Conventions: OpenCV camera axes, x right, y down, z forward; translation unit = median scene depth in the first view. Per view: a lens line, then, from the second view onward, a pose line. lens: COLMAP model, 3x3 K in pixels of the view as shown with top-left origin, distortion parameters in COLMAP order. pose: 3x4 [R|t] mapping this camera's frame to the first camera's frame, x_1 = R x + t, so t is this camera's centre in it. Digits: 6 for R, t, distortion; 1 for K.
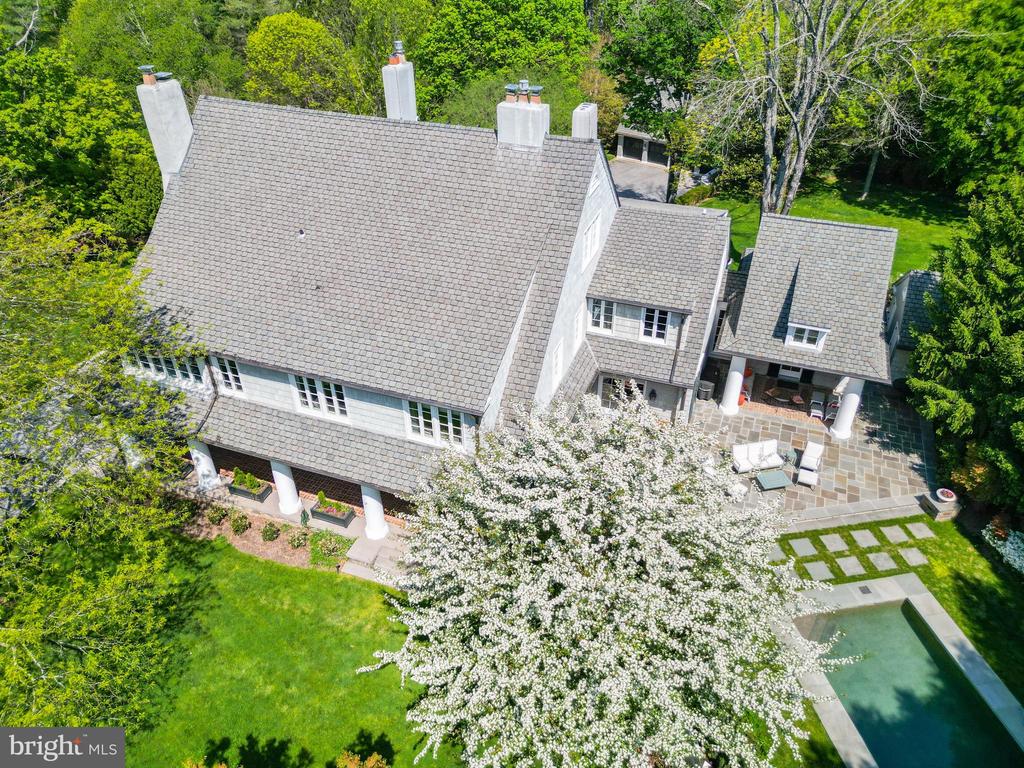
lens RADIAL K [[716.0, 0, 513.1], [0, 716.0, 380.5], [0, 0, 1]] dist [0.043252, -0.036383]
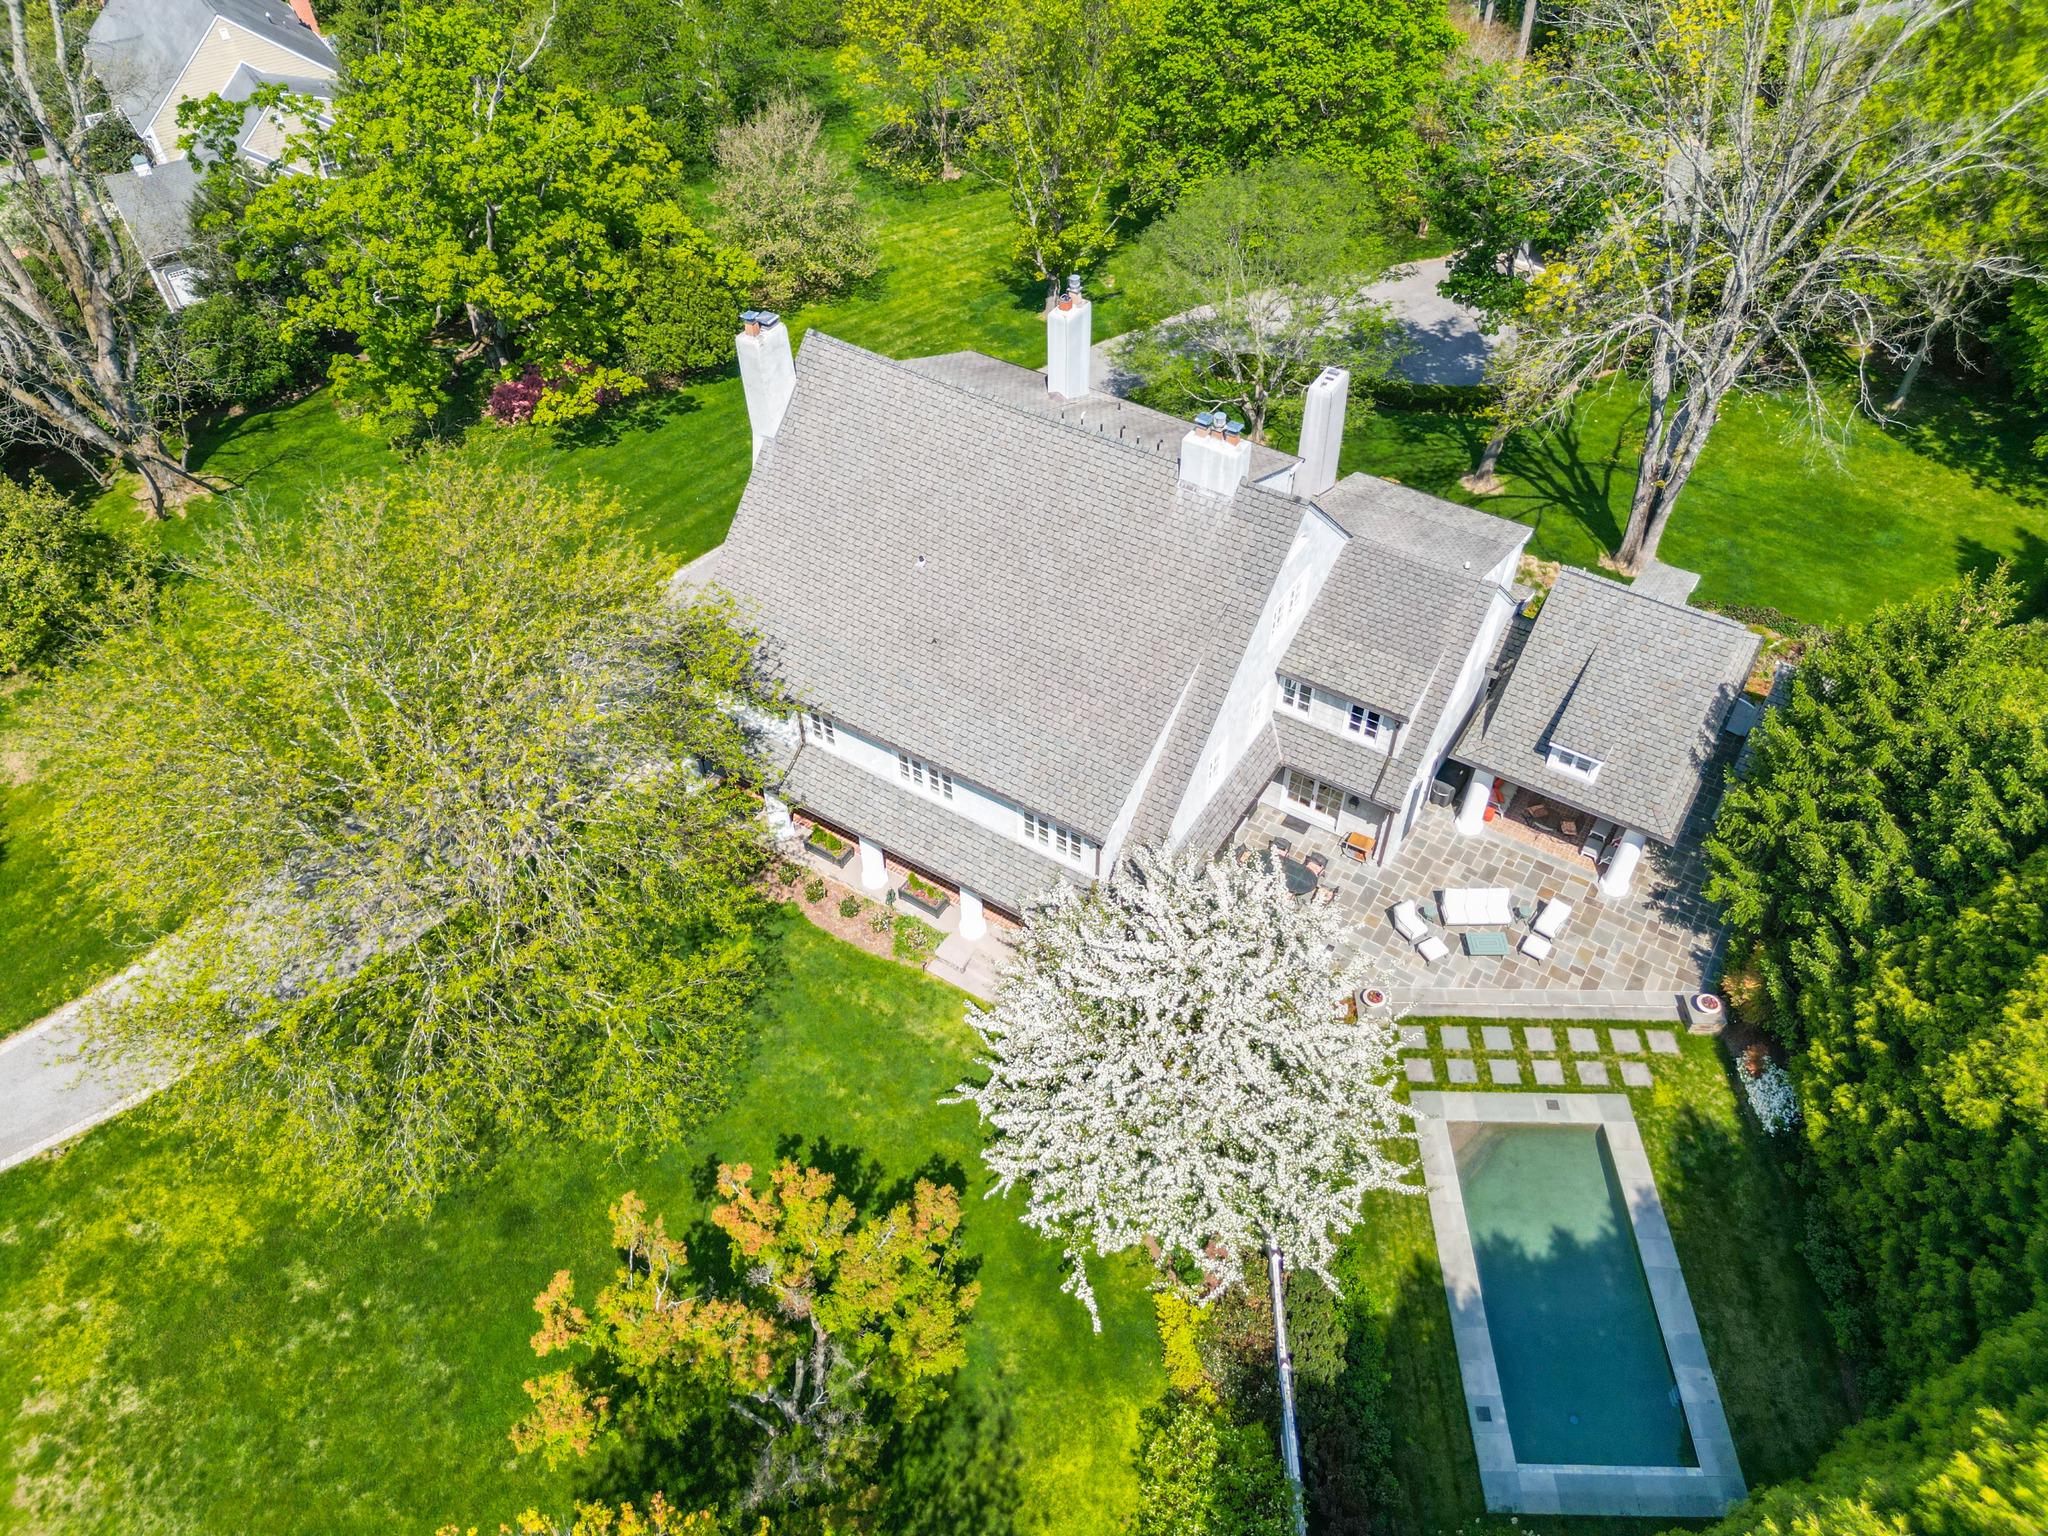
lens RADIAL K [[1432.1, 0, 1025.0], [0, 1432.1, 751.9], [0, 0, 1]] dist [0.043252, -0.036383]
pose [[0.978255, 0.143174, -0.150061, 0.086810], [-0.112330, 0.973953, 0.196972, -0.319282], [0.174354, -0.175832, 0.968857, -0.549579]]
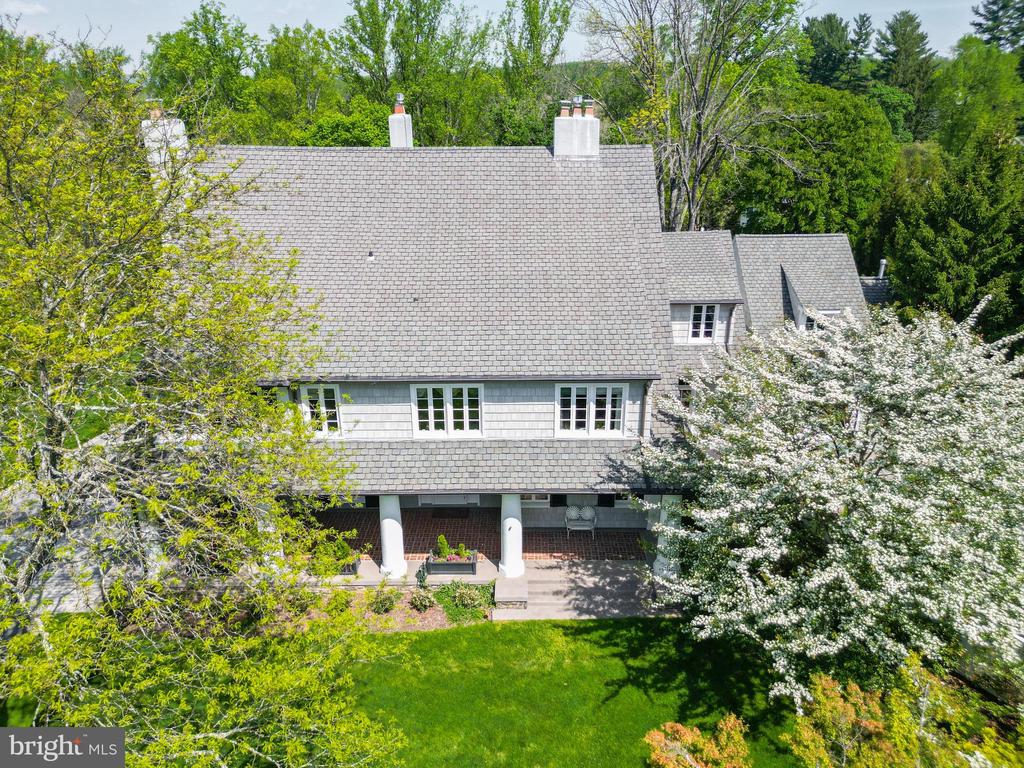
lens RADIAL K [[716.0, 0, 514.7], [0, 716.0, 387.3], [0, 0, 1]] dist [0.043252, -0.036383]
pose [[0.934805, -0.132304, 0.329597, -0.440646], [0.204887, 0.958924, -0.196180, 0.169871], [-0.290104, 0.250920, 0.923515, 0.146469]]
